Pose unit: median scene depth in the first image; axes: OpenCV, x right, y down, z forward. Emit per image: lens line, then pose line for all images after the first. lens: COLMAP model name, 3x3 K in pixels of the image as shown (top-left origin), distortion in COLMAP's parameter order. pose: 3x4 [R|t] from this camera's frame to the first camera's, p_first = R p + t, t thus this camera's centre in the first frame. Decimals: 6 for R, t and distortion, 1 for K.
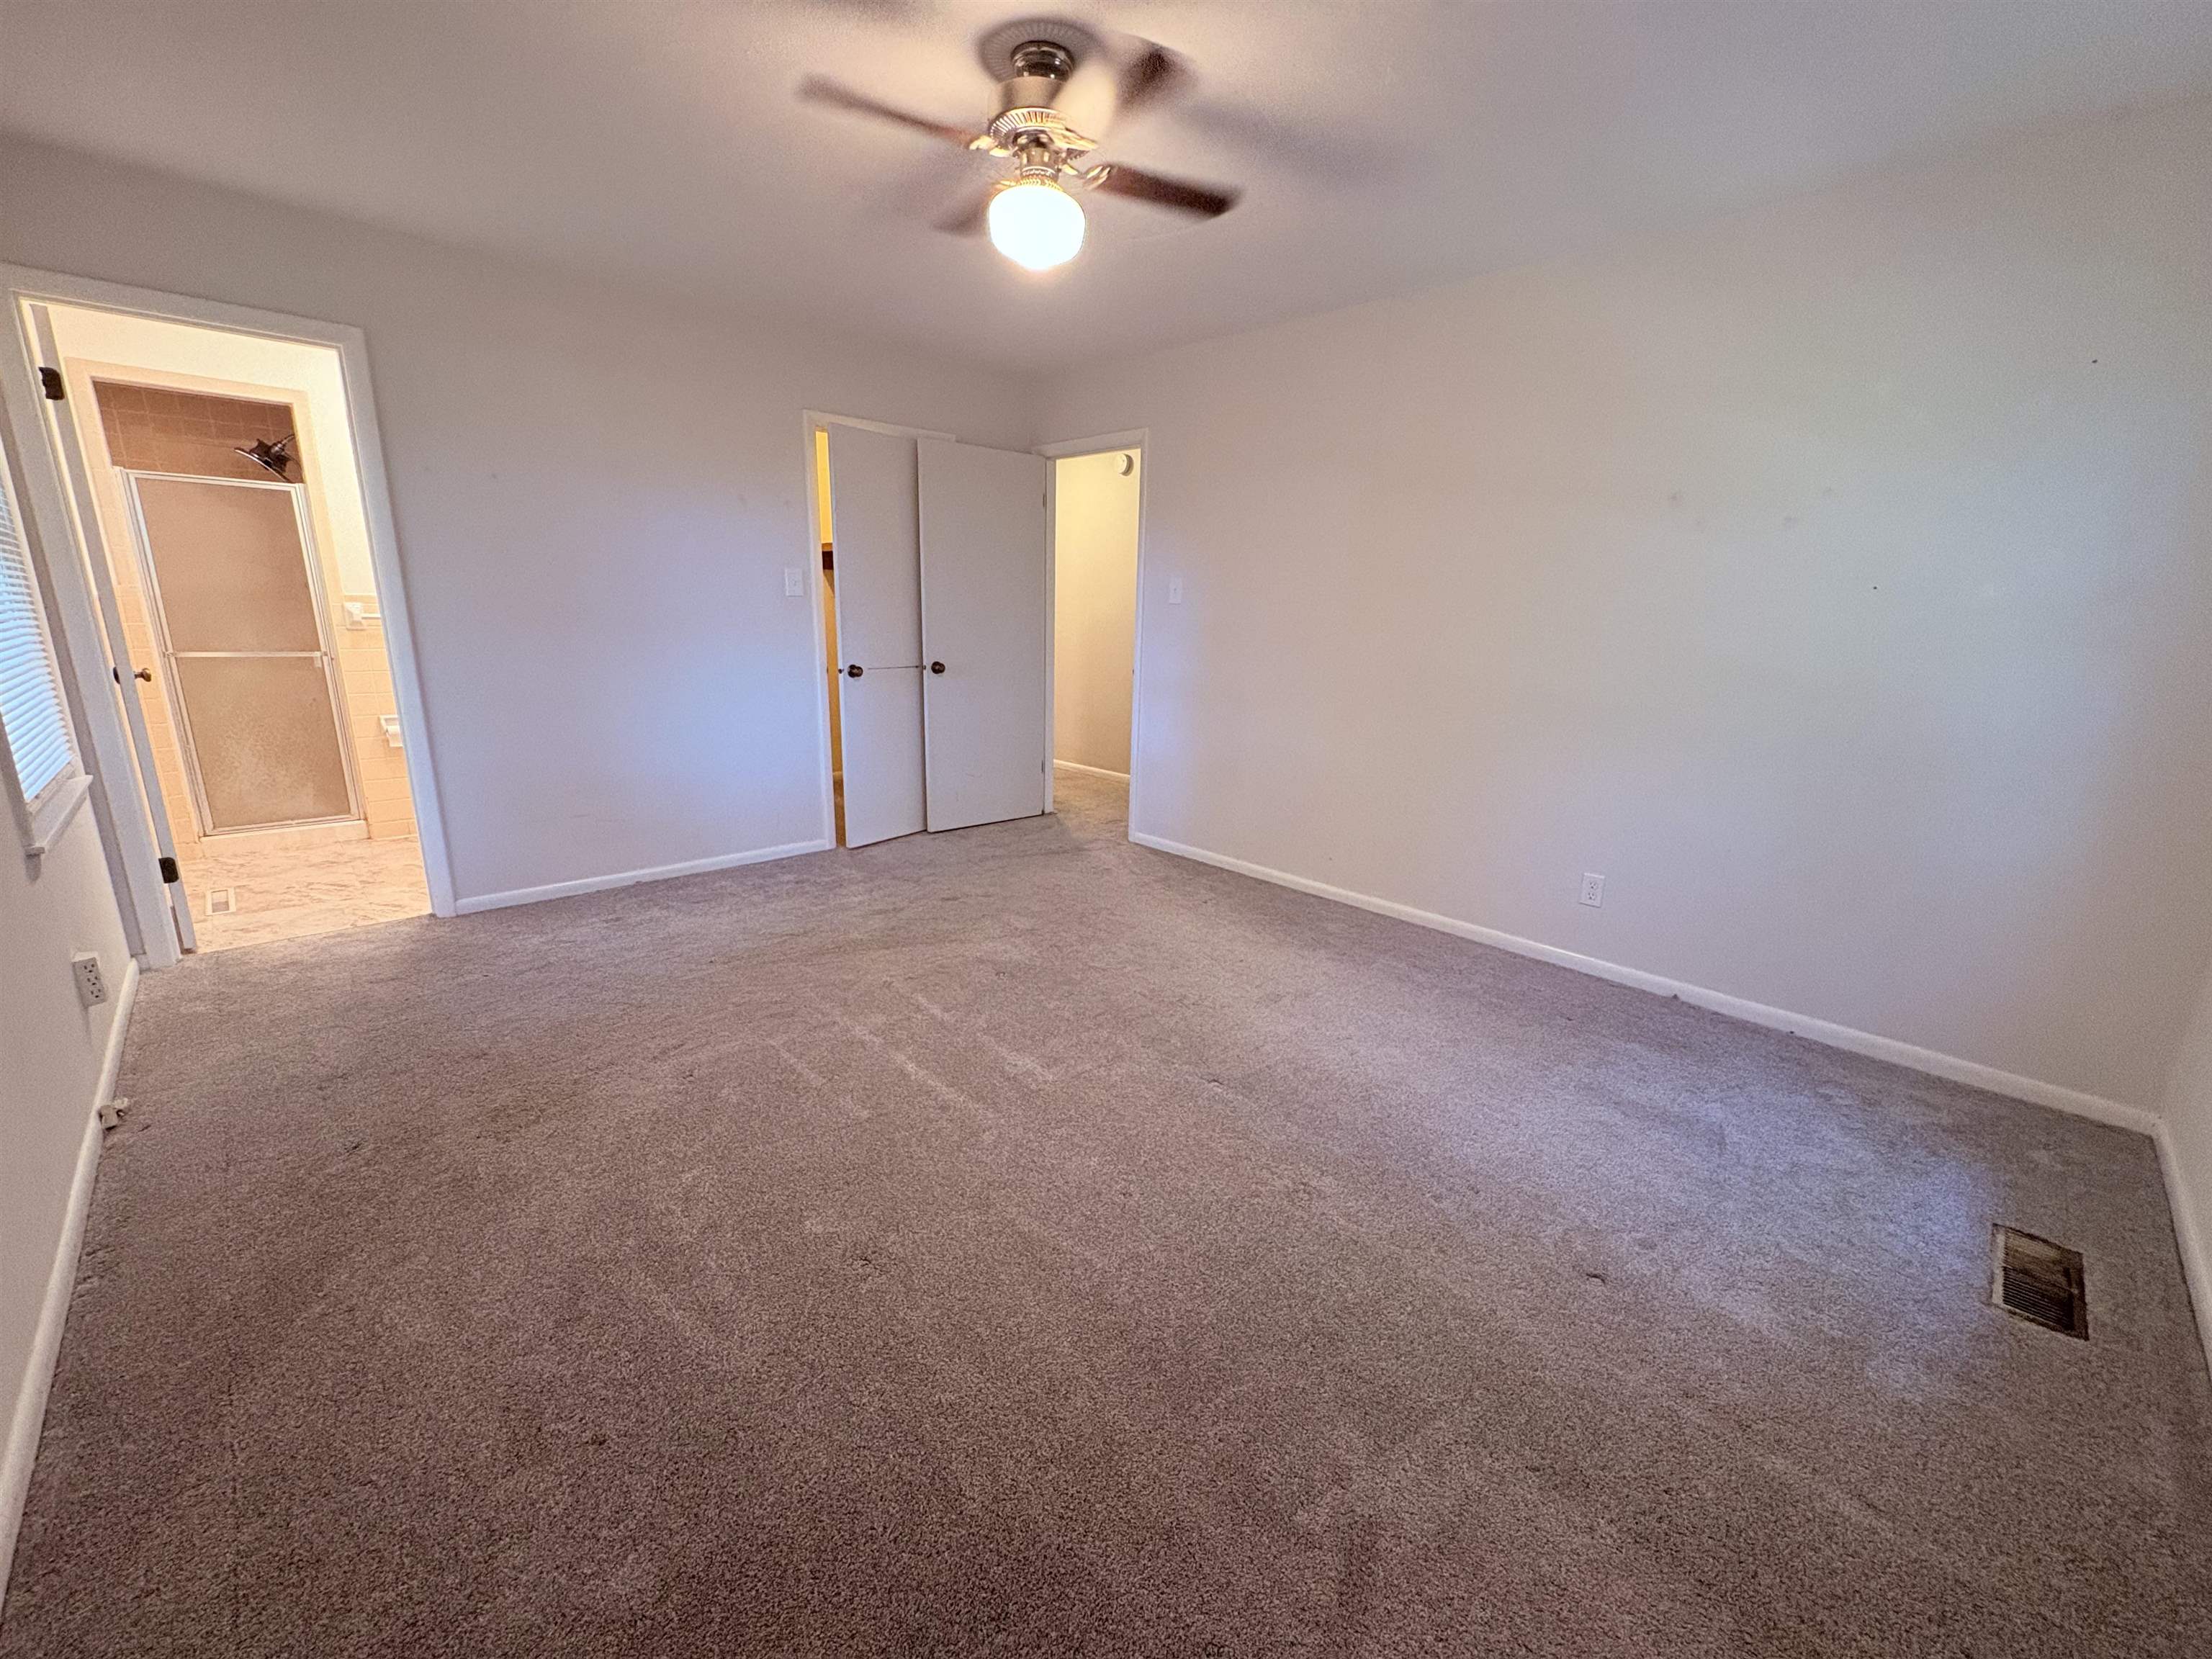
lens RADIAL K [[884.2, 0, 1103.7], [0, 884.2, 823.9], [0, 0, 1]] dist [0.001216, -0.000043]
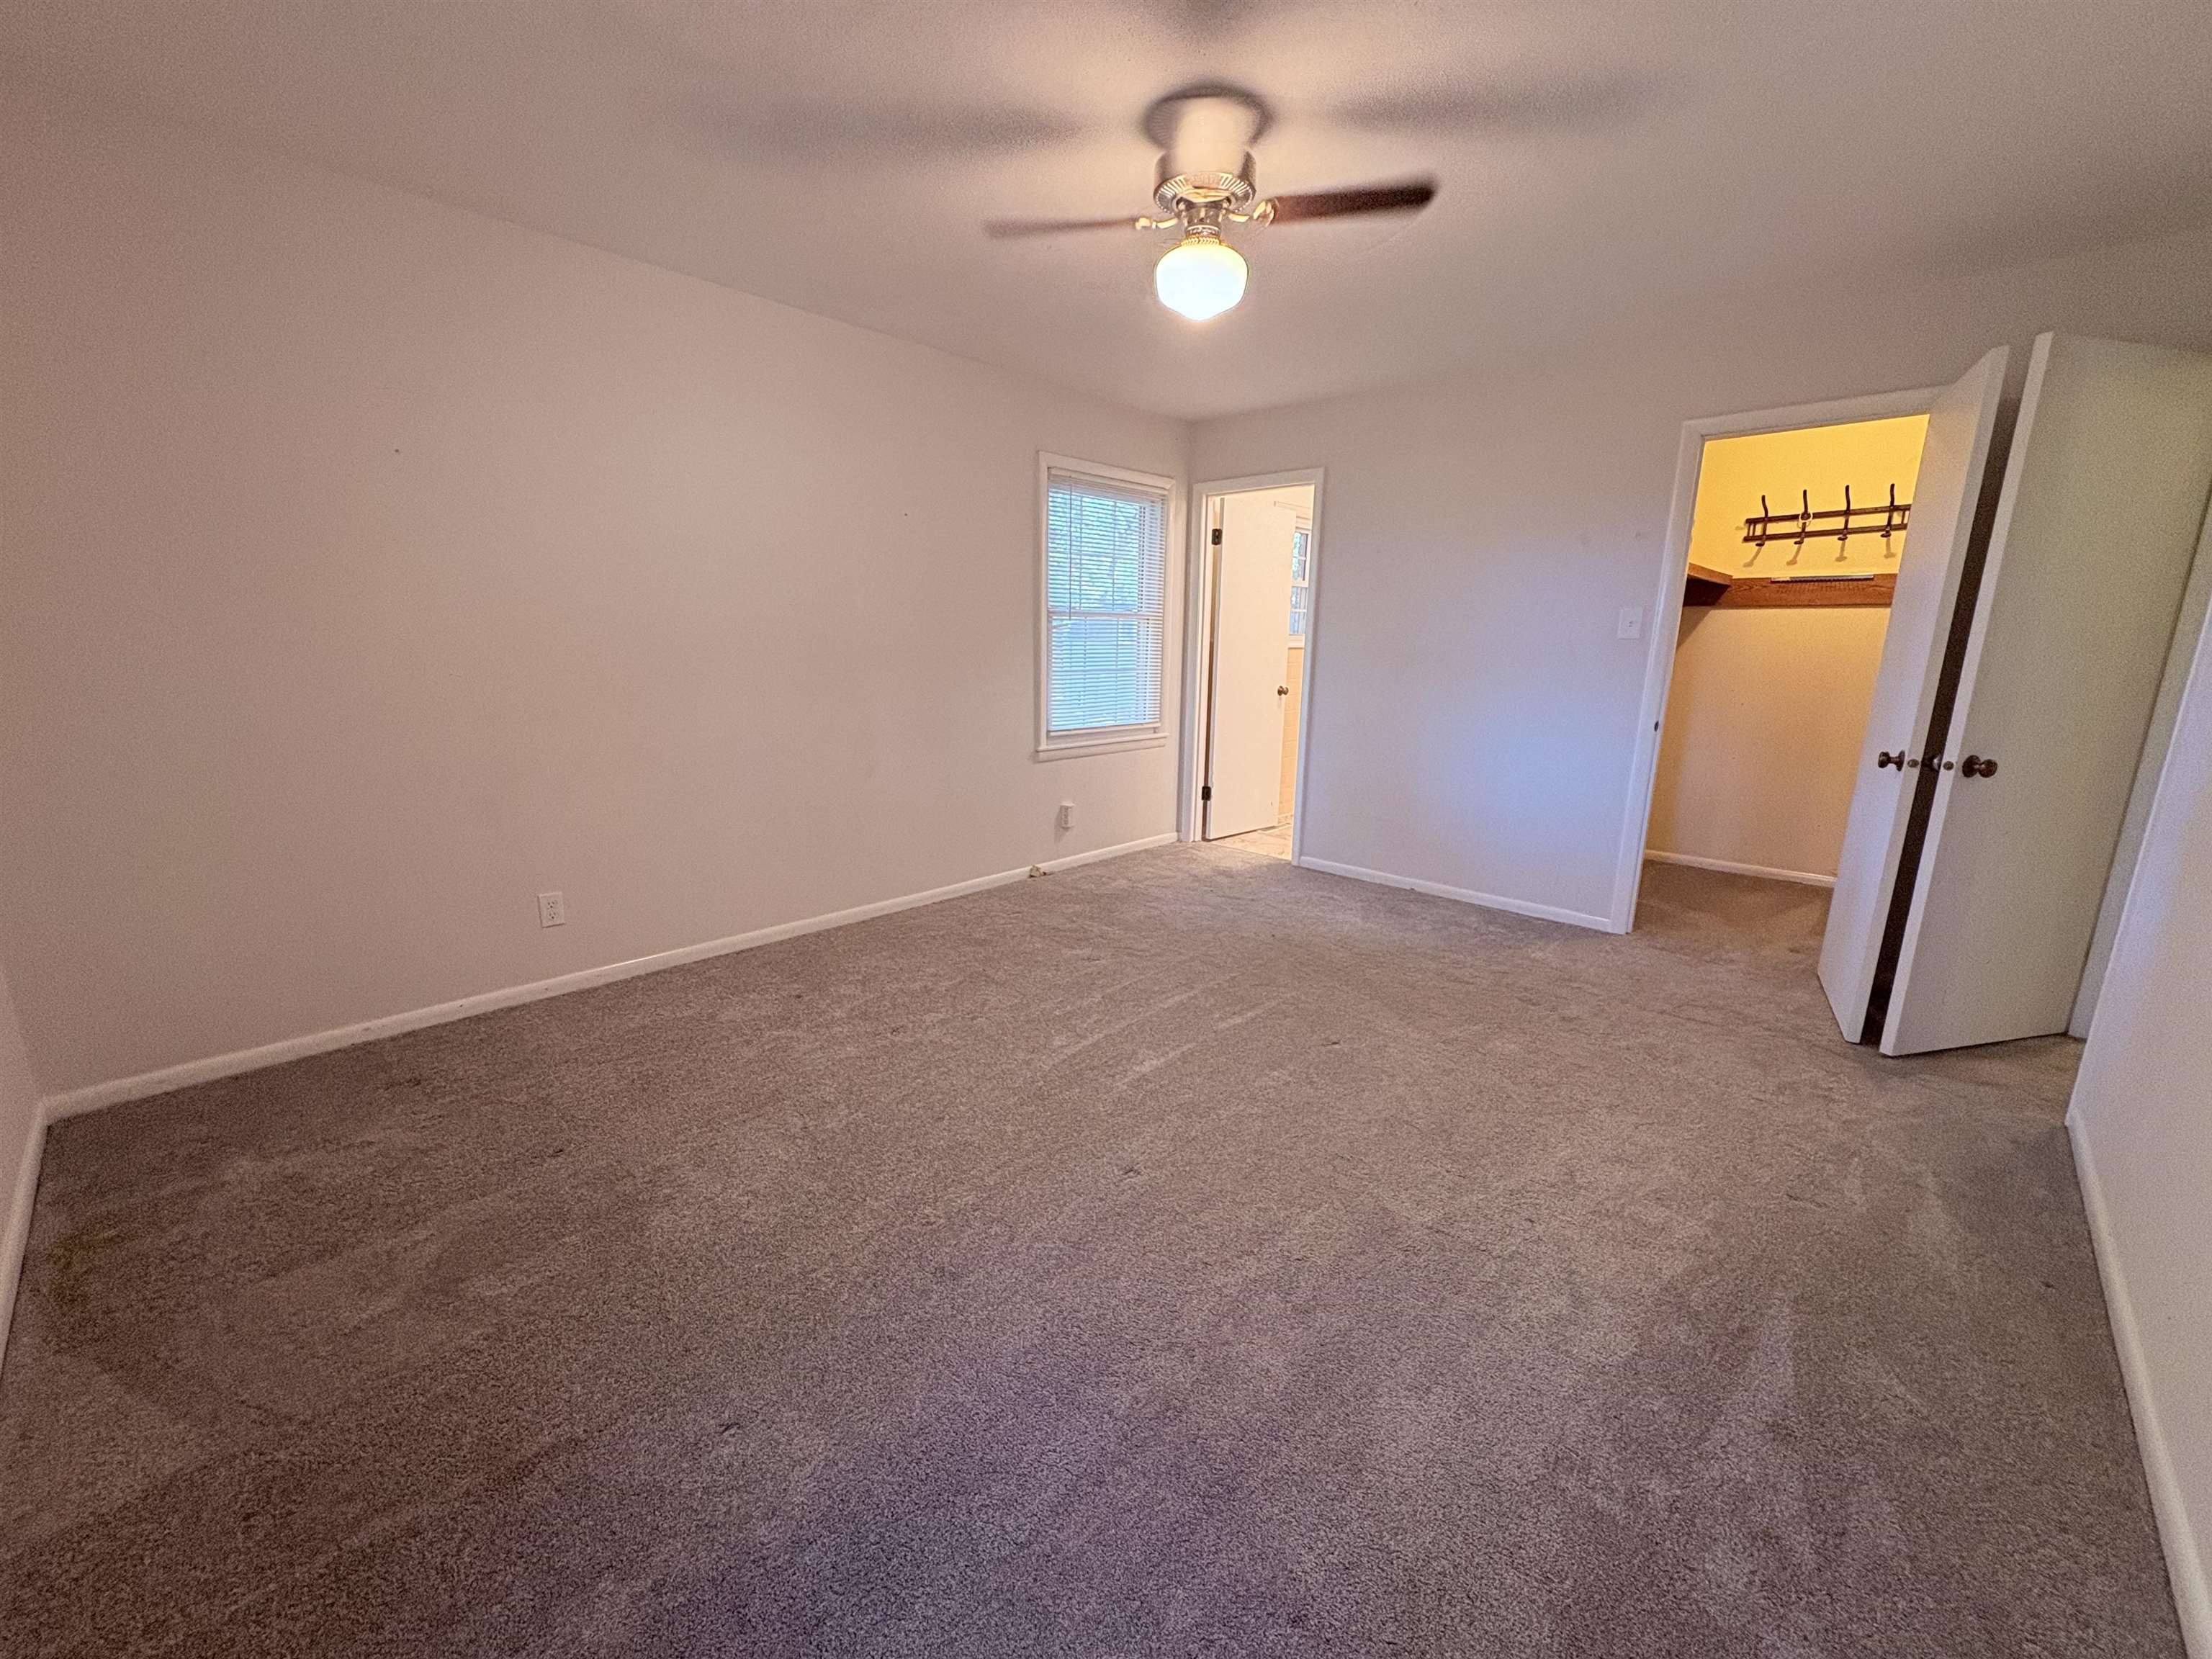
lens RADIAL K [[884.2, 0, 1102.0], [0, 884.2, 834.8], [0, 0, 1]] dist [0.001216, -0.000043]
pose [[0.039880, 0.197798, -0.979431, 0.700718], [-0.244740, 0.952287, 0.182351, -0.138342], [0.968768, 0.232433, 0.086386, 0.613189]]
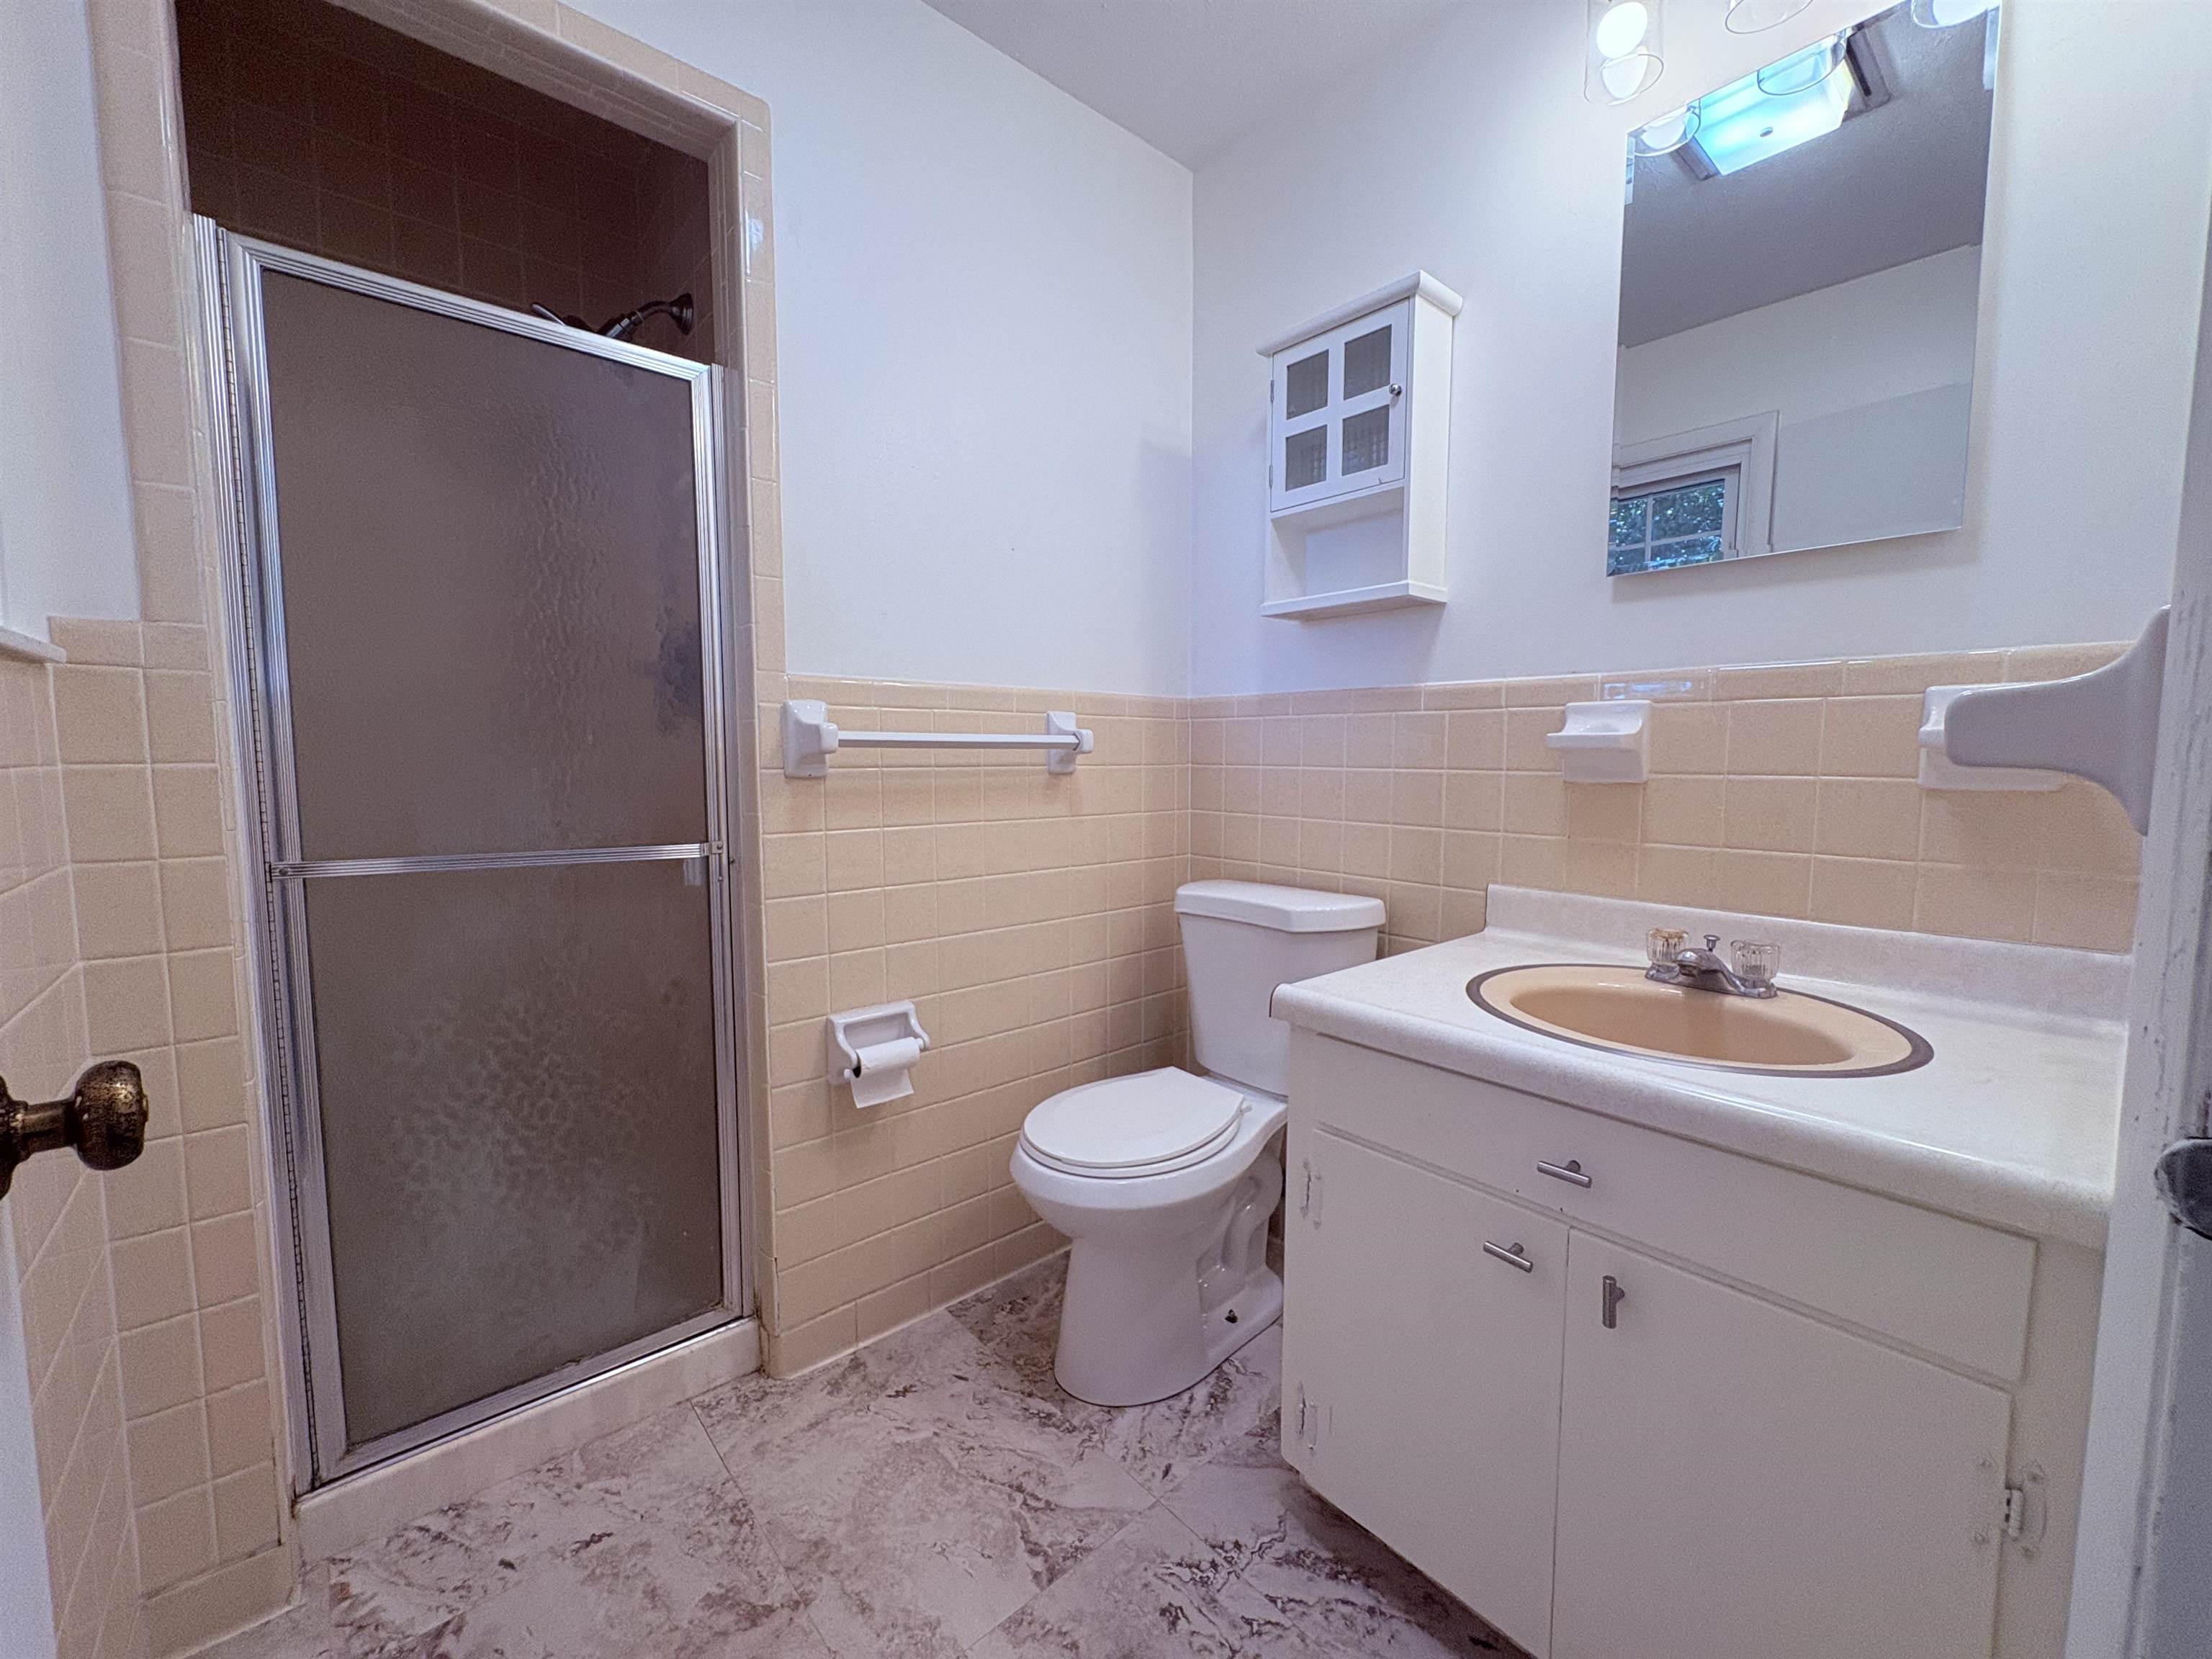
lens RADIAL K [[884.2, 0, 1104.5], [0, 884.2, 832.7], [0, 0, 1]] dist [0.001216, -0.000043]
pose [[0.998228, -0.012290, -0.058222, -0.694928], [0.003157, 0.988000, -0.154423, -0.140773], [0.059421, 0.153966, 0.986288, 0.656728]]
